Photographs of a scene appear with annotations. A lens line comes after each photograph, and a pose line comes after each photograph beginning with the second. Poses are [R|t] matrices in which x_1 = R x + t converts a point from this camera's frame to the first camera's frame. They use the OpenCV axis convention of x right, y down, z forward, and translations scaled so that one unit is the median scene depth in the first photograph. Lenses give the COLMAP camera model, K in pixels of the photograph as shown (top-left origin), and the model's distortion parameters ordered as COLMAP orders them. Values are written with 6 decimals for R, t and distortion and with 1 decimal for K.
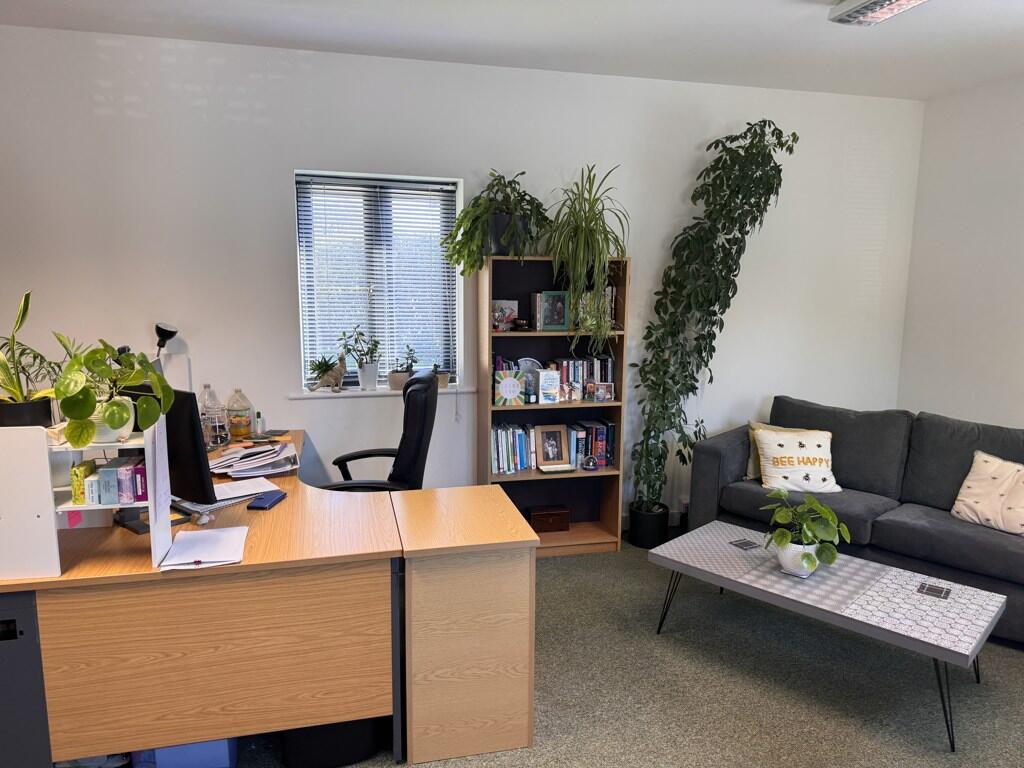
lens RADIAL K [[718.7, 0, 512.0], [0, 718.7, 384.0], [0, 0, 1]] dist [0.102357, -0.144684]
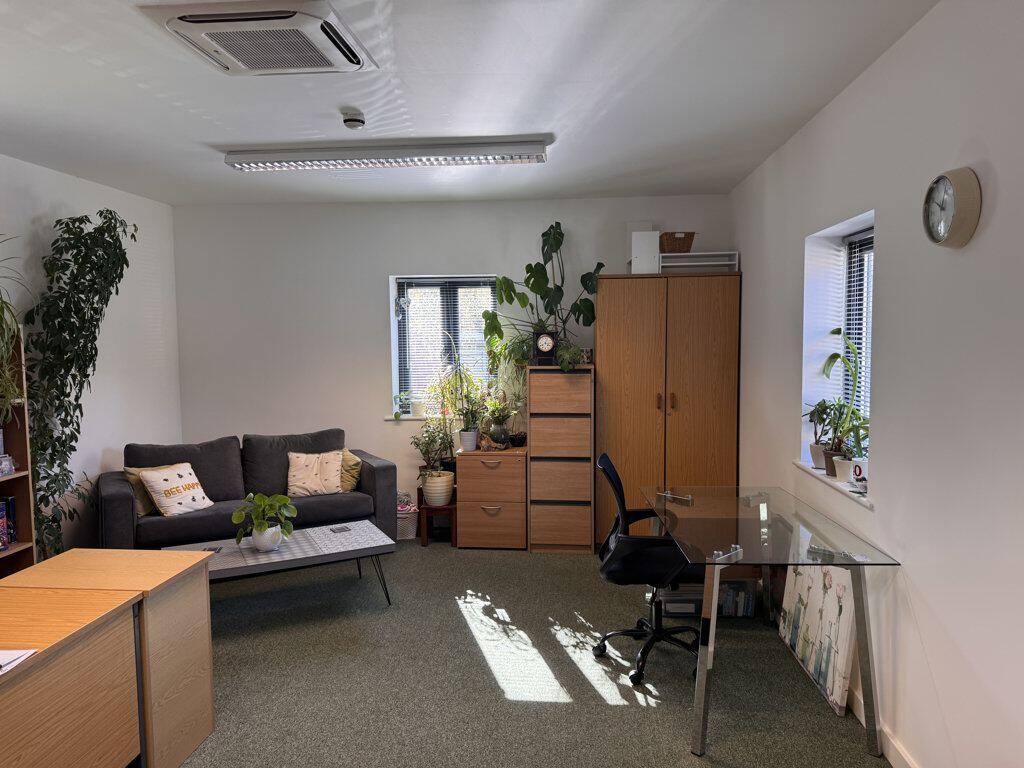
lens RADIAL K [[718.7, 0, 512.0], [0, 718.7, 384.0], [0, 0, 1]] dist [0.102357, -0.144684]
pose [[0.340568, -0.081081, 0.936717, -0.562546], [0.160473, 0.986669, 0.027061, -0.012944], [-0.926424, 0.141102, 0.349039, 0.029140]]
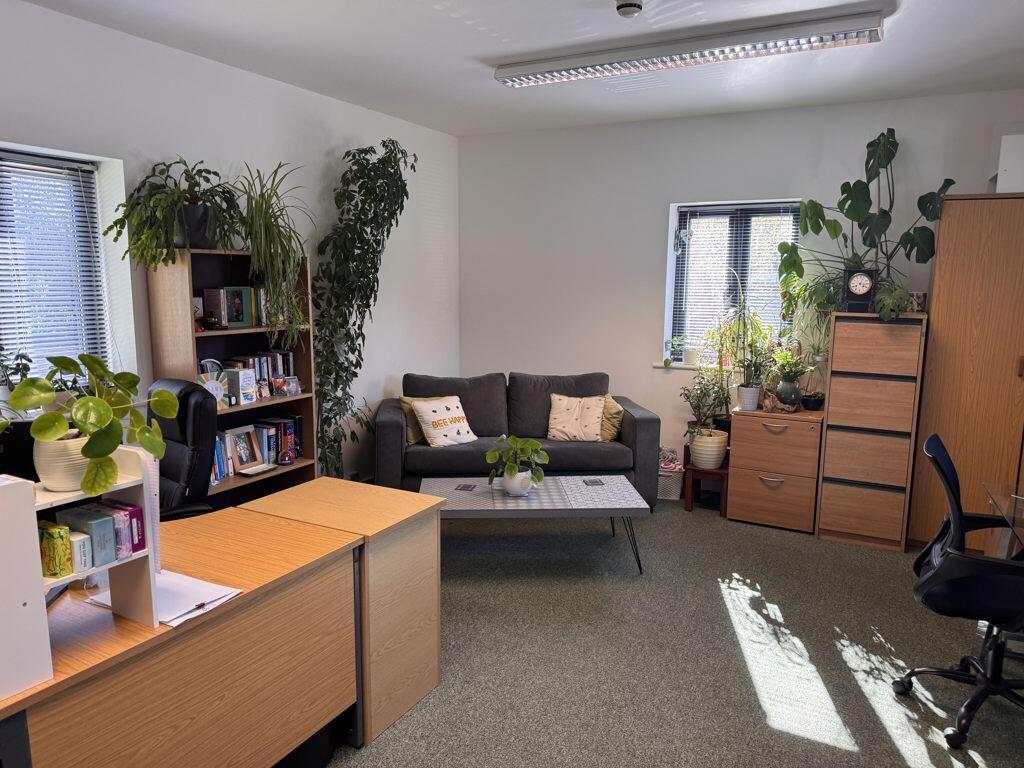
lens RADIAL K [[721.9, 0, 517.2], [0, 721.9, 383.8], [0, 0, 1]] dist [0.103991, -0.148676]
pose [[0.671283, -0.115743, 0.732108, -0.430579], [0.113669, 0.992124, 0.052626, -0.009953], [-0.732433, 0.047891, 0.679152, 0.070555]]
